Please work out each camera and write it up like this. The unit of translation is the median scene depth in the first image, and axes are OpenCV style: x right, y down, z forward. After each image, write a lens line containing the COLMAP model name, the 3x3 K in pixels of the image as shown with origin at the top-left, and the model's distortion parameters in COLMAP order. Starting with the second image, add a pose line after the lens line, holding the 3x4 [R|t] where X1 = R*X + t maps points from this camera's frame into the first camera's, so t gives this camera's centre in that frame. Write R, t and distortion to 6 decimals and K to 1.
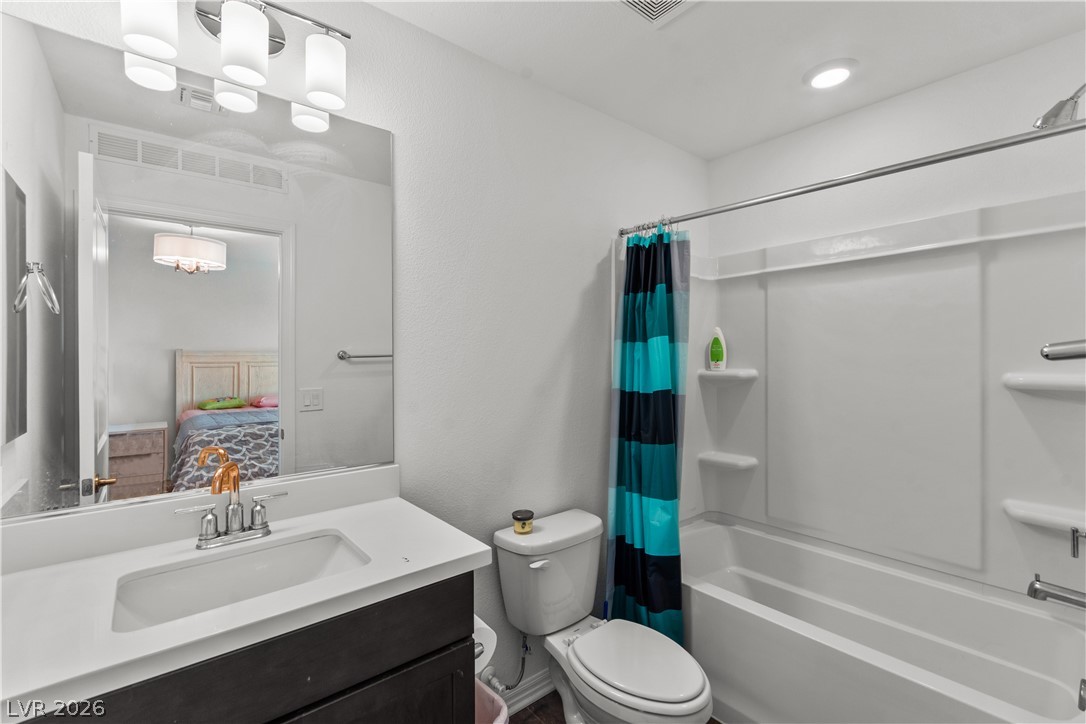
lens RADIAL K [[481.8, 0, 545.2], [0, 481.8, 352.3], [0, 0, 1]] dist [0.003006, 0.000270]
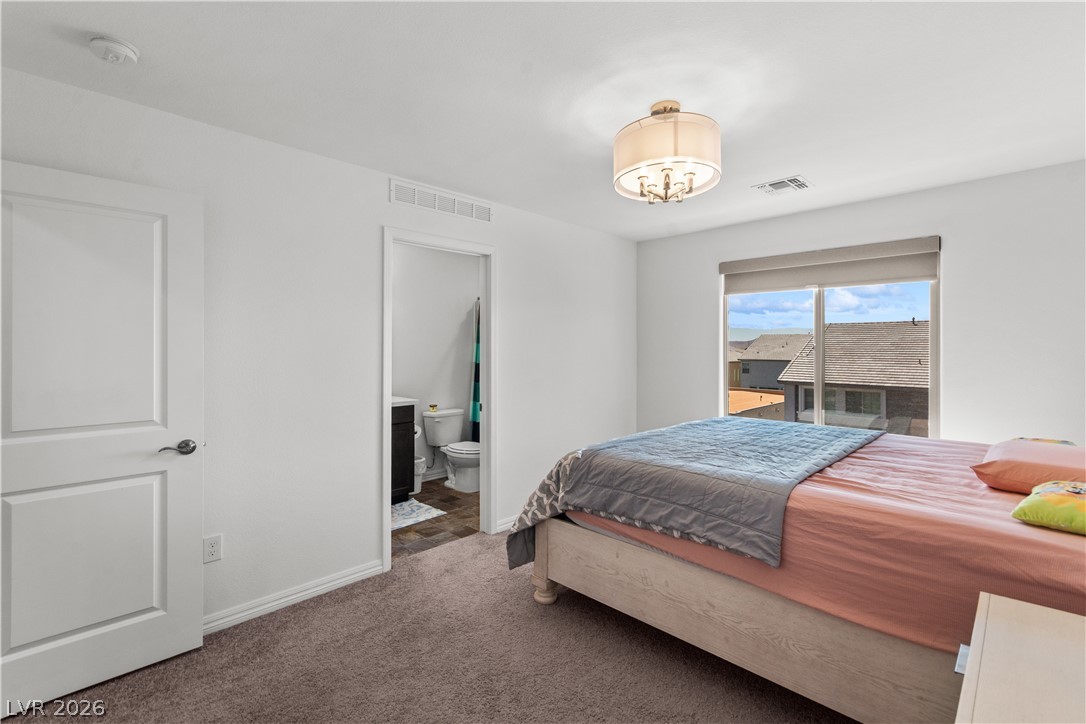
lens RADIAL K [[481.8, 0, 545.2], [0, 481.8, 352.3], [0, 0, 1]] dist [0.003006, 0.000270]
pose [[0.994896, 0.003609, 0.100844, 0.320935], [-0.004279, 0.999970, 0.006424, 0.007107], [-0.100817, -0.006823, 0.994882, -1.870129]]
